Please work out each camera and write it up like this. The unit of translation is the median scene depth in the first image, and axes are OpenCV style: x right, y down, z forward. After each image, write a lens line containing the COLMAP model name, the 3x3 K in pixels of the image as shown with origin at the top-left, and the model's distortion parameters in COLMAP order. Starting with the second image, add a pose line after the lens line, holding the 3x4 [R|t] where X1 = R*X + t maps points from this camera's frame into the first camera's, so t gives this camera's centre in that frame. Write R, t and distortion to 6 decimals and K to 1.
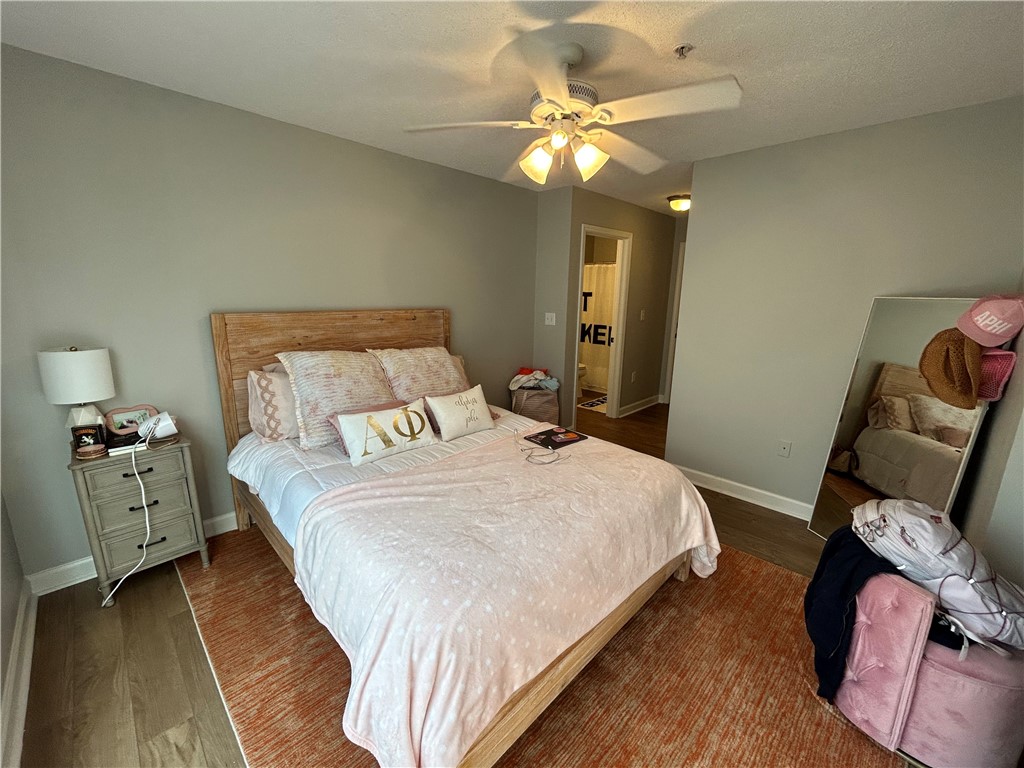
lens RADIAL K [[417.3, 0, 512.8], [0, 417.3, 383.7], [0, 0, 1]] dist [0.003103, -0.001591]
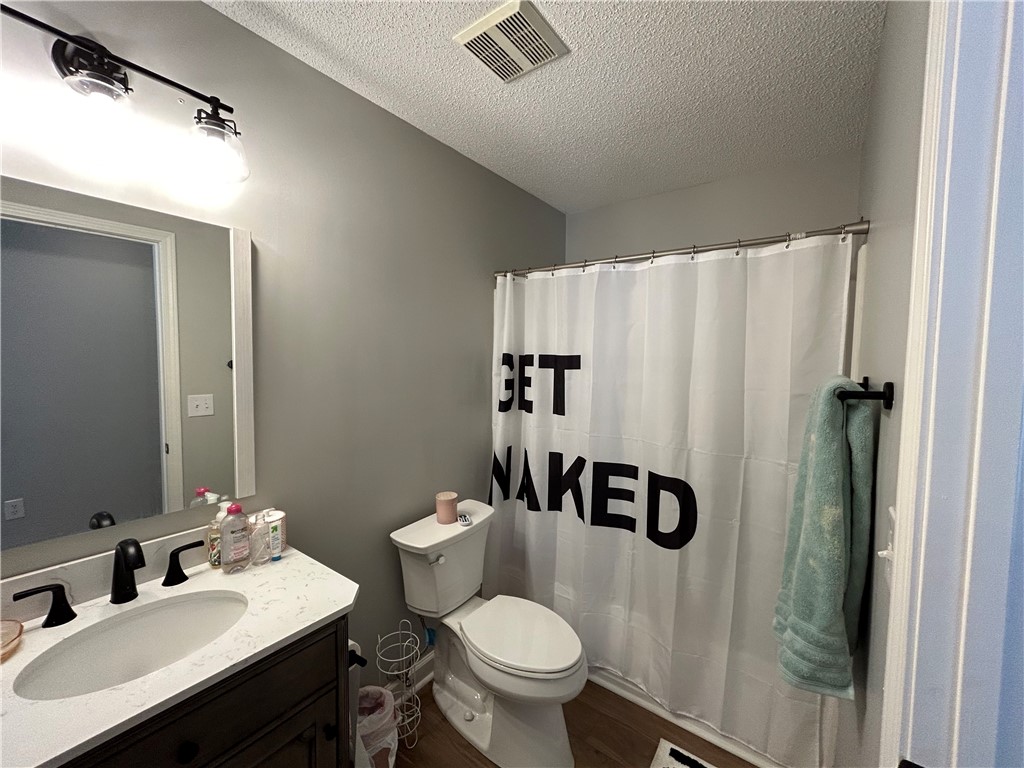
lens RADIAL K [[417.3, 0, 510.8], [0, 417.3, 381.7], [0, 0, 1]] dist [0.003103, -0.001591]
pose [[0.990287, -0.008854, 0.138757, 0.094620], [0.031291, 0.986561, -0.160368, -0.150626], [-0.135472, 0.163152, 0.977256, 0.701910]]
